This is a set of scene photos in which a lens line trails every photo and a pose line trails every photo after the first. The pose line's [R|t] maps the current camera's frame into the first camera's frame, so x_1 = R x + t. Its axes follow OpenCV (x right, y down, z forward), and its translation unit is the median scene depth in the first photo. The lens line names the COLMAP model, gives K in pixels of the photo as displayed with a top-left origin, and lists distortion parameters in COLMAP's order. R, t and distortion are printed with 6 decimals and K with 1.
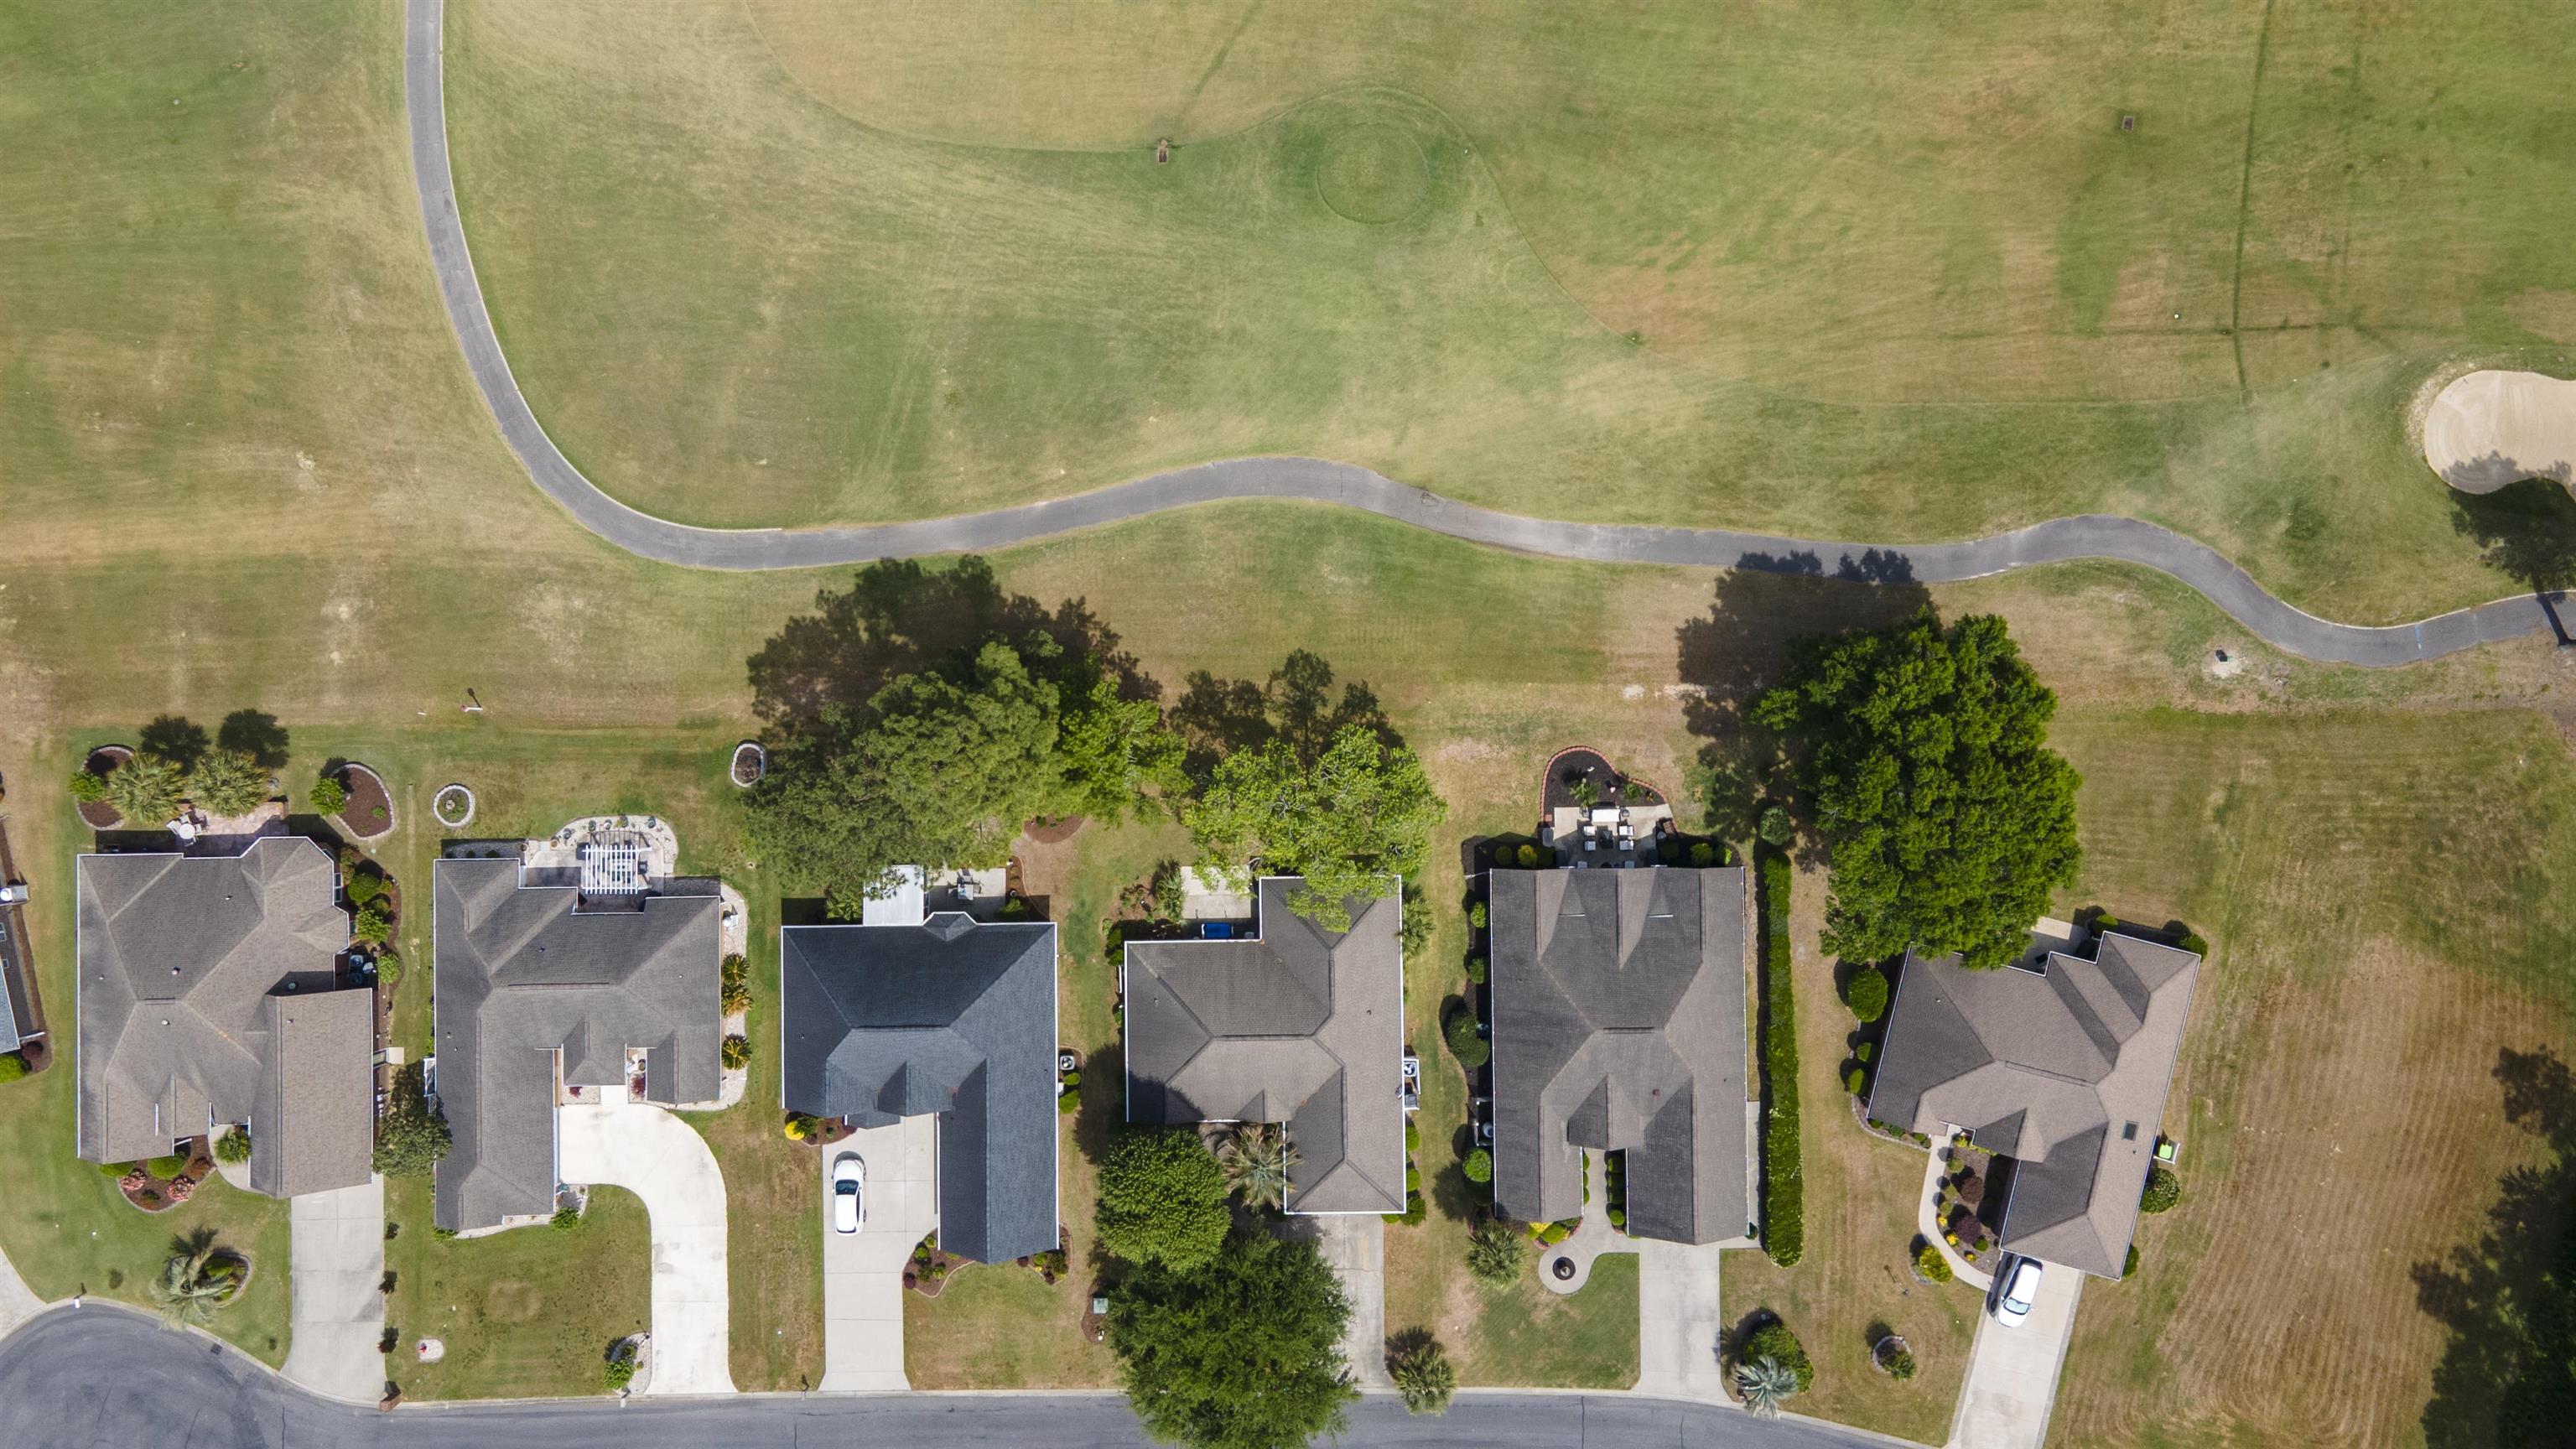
lens RADIAL K [[1849.3, 0, 1288.0], [0, 1849.3, 724.5], [0, 0, 1]] dist [0.005382, 0.078327]
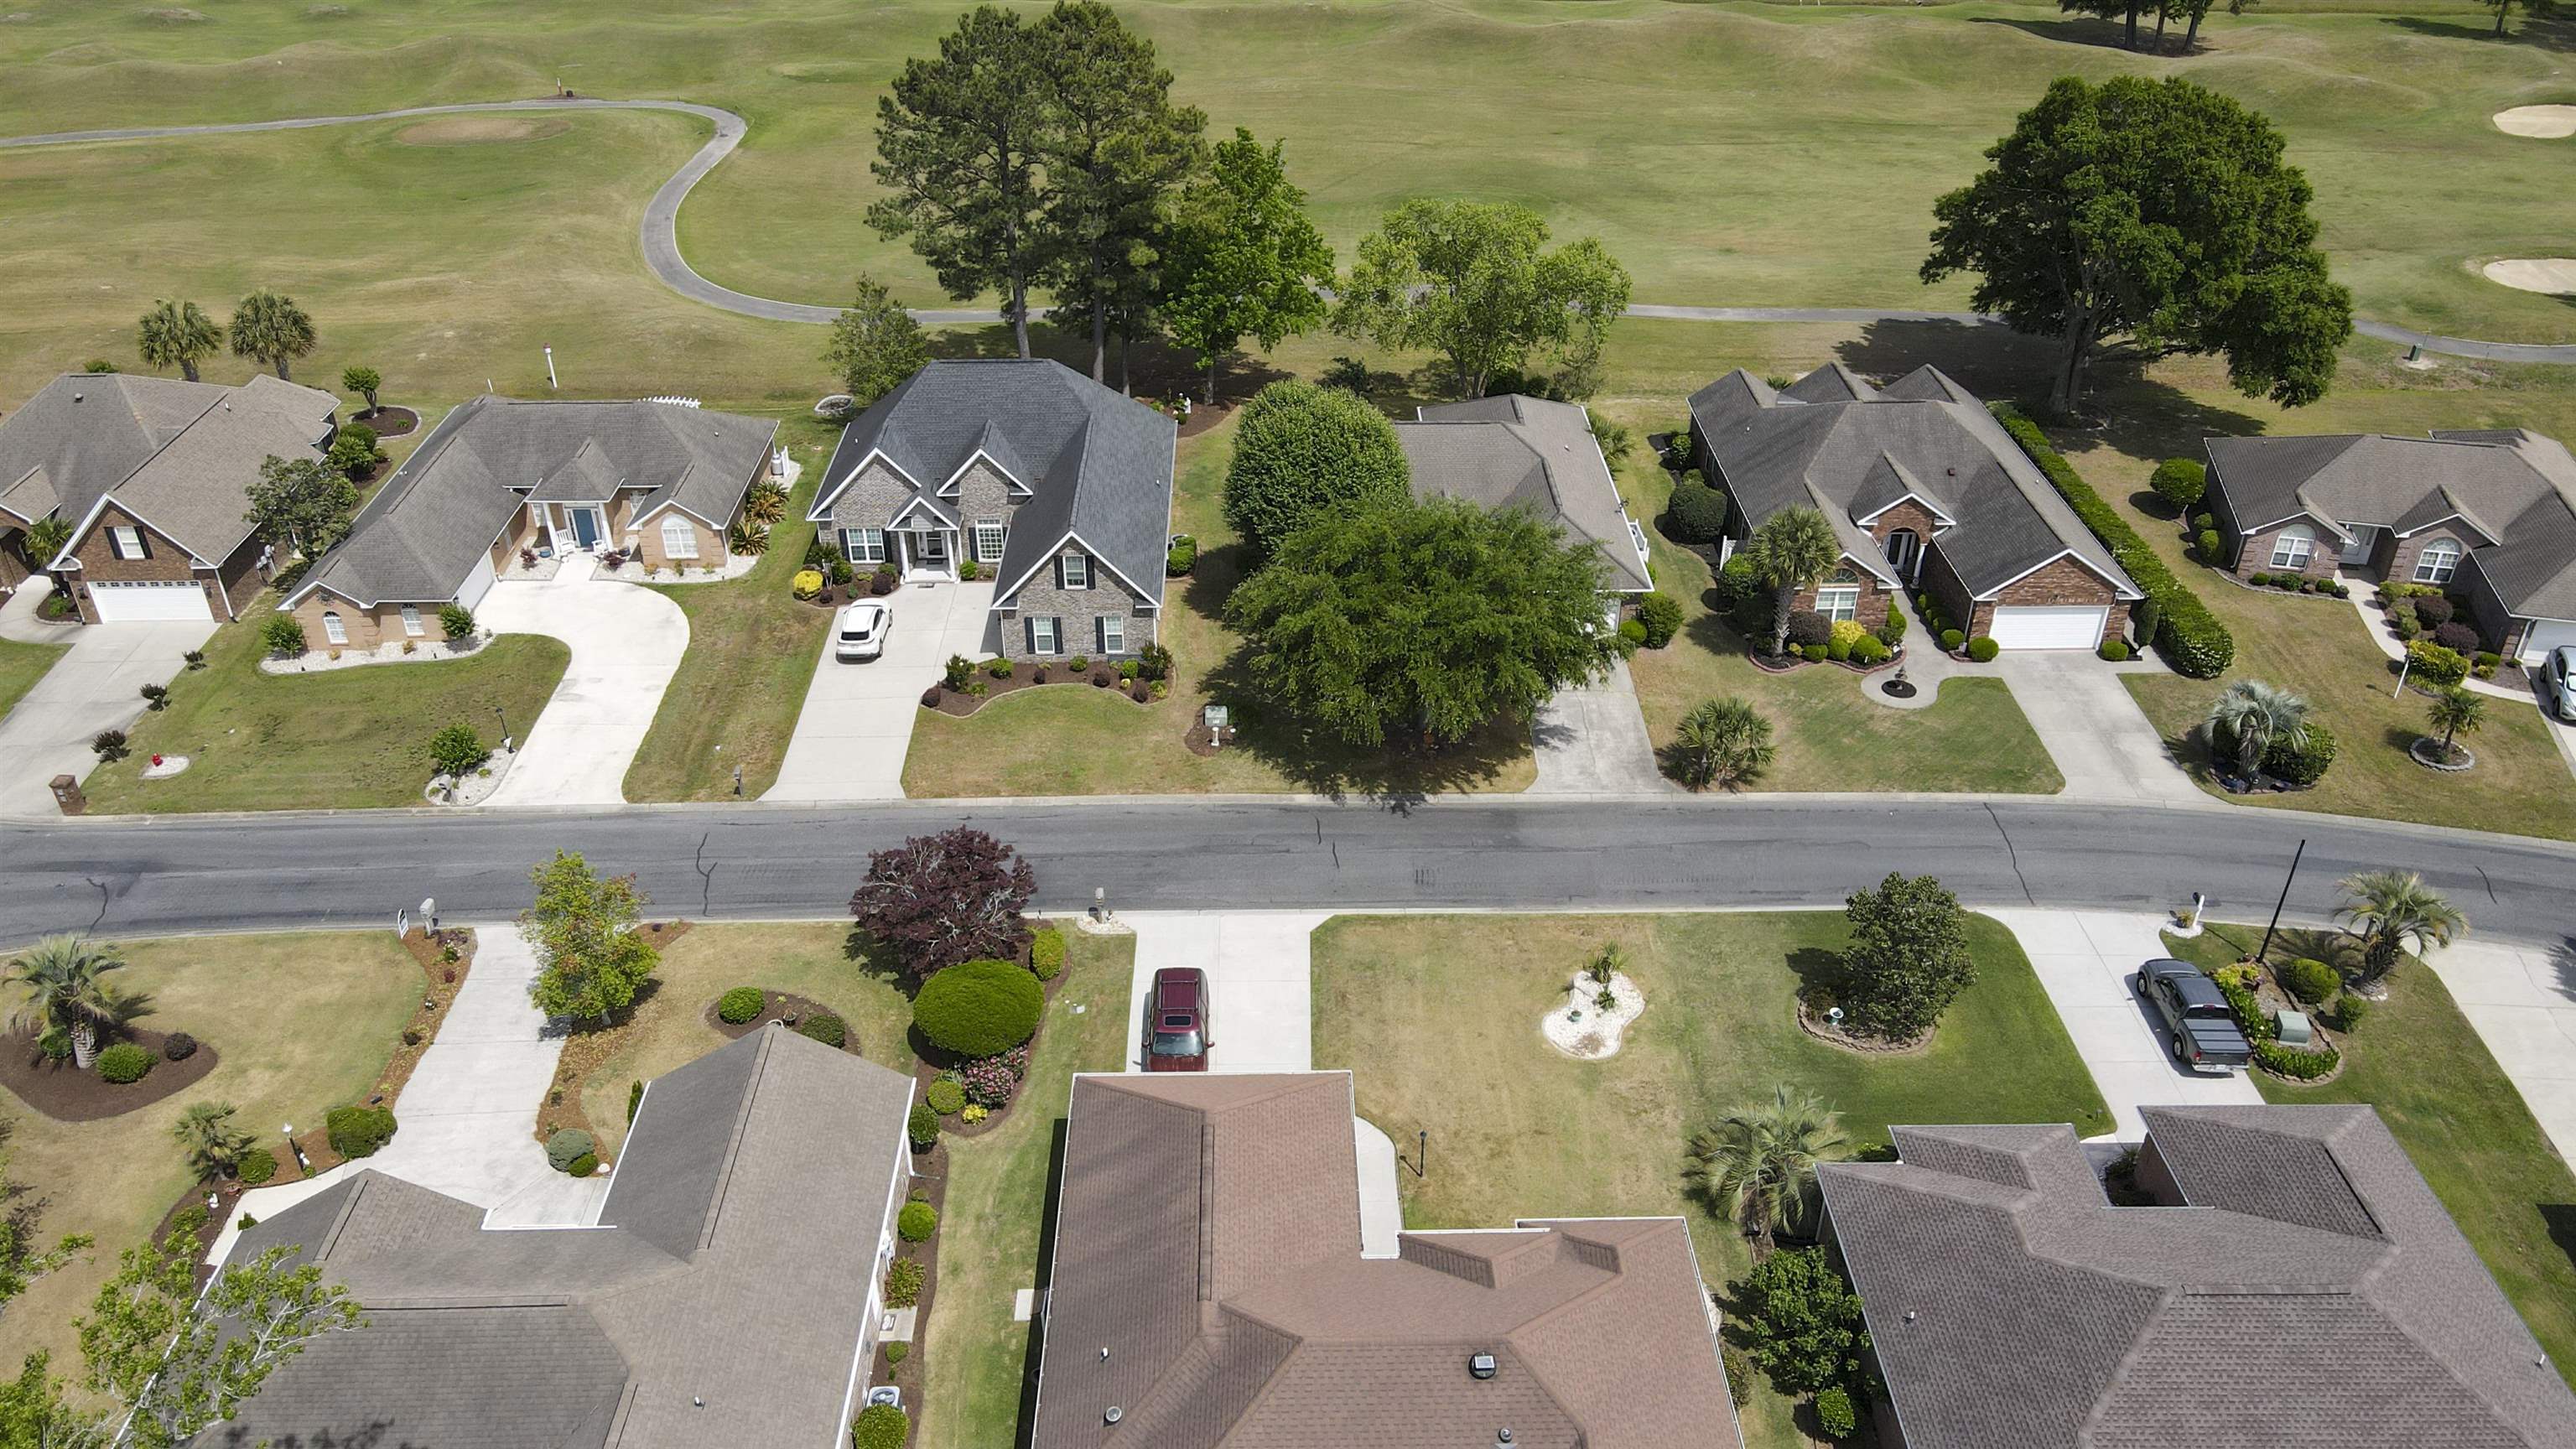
lens RADIAL K [[1900.5, 0, 1286.7], [0, 1900.5, 743.9], [0, 0, 1]] dist [-0.007118, 0.038360]
pose [[0.999939, 0.004925, 0.009867, -0.082312], [0.005583, 0.545538, -0.838067, 0.886024], [-0.009510, 0.838071, 0.545478, 0.637723]]
